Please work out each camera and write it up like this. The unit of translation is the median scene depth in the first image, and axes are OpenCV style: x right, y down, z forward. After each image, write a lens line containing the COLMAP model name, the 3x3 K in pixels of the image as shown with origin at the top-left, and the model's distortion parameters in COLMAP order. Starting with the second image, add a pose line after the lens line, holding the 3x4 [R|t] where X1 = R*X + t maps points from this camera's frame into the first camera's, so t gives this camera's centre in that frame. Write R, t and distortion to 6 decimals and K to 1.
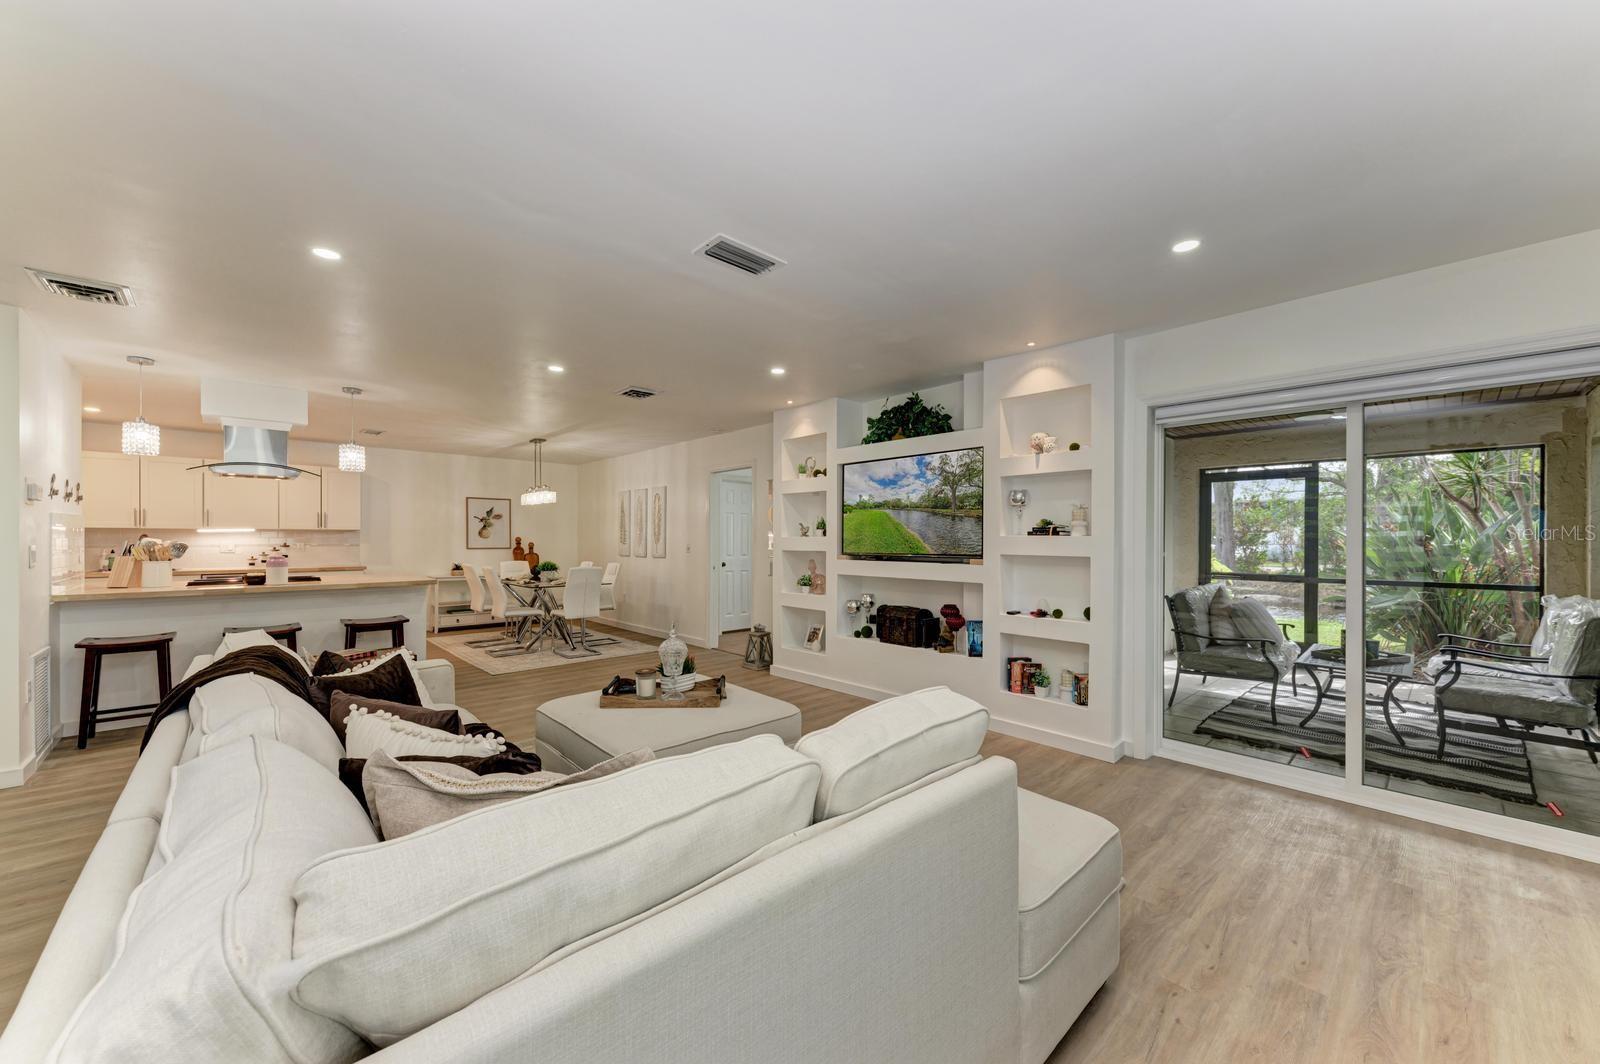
lens RADIAL K [[610.7, 0, 811.7], [0, 610.7, 542.1], [0, 0, 1]] dist [-0.000748, -0.000579]
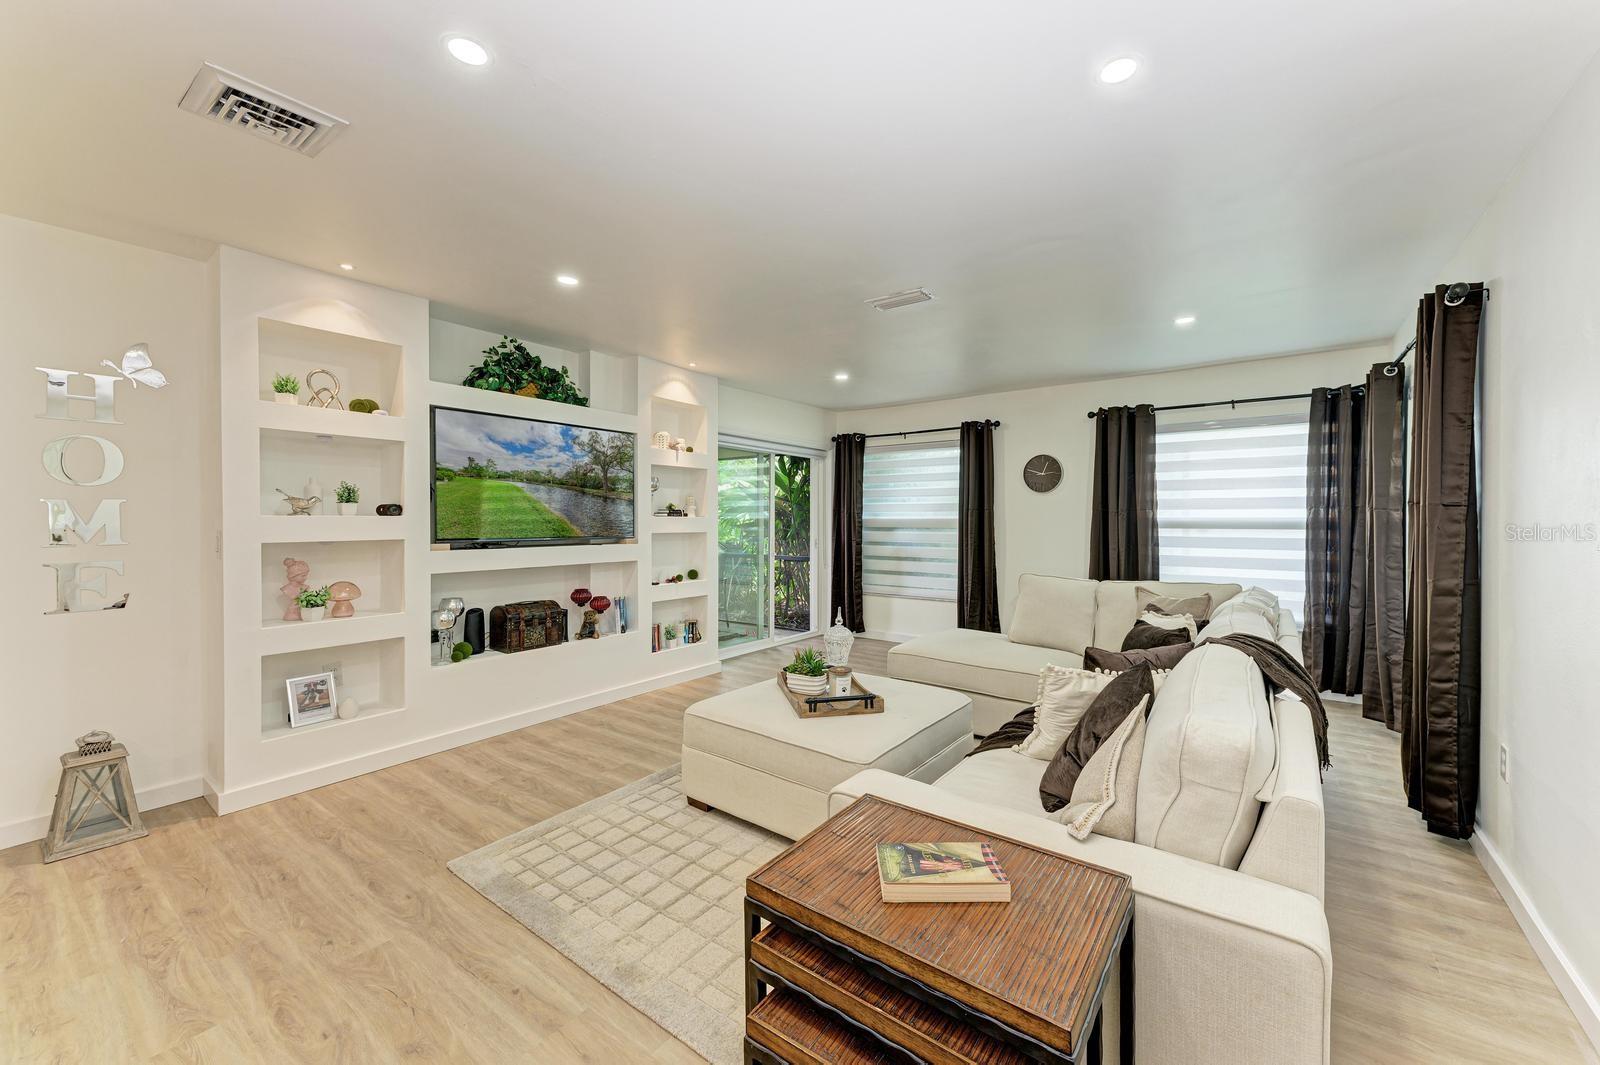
lens RADIAL K [[610.7, 0, 811.7], [0, 610.7, 542.6], [0, 0, 1]] dist [-0.000748, -0.000579]
pose [[-0.200382, -0.036148, 0.979051, -0.773328], [0.001046, 0.999311, 0.037110, -0.004921], [-0.979717, 0.008460, -0.200206, 0.836544]]
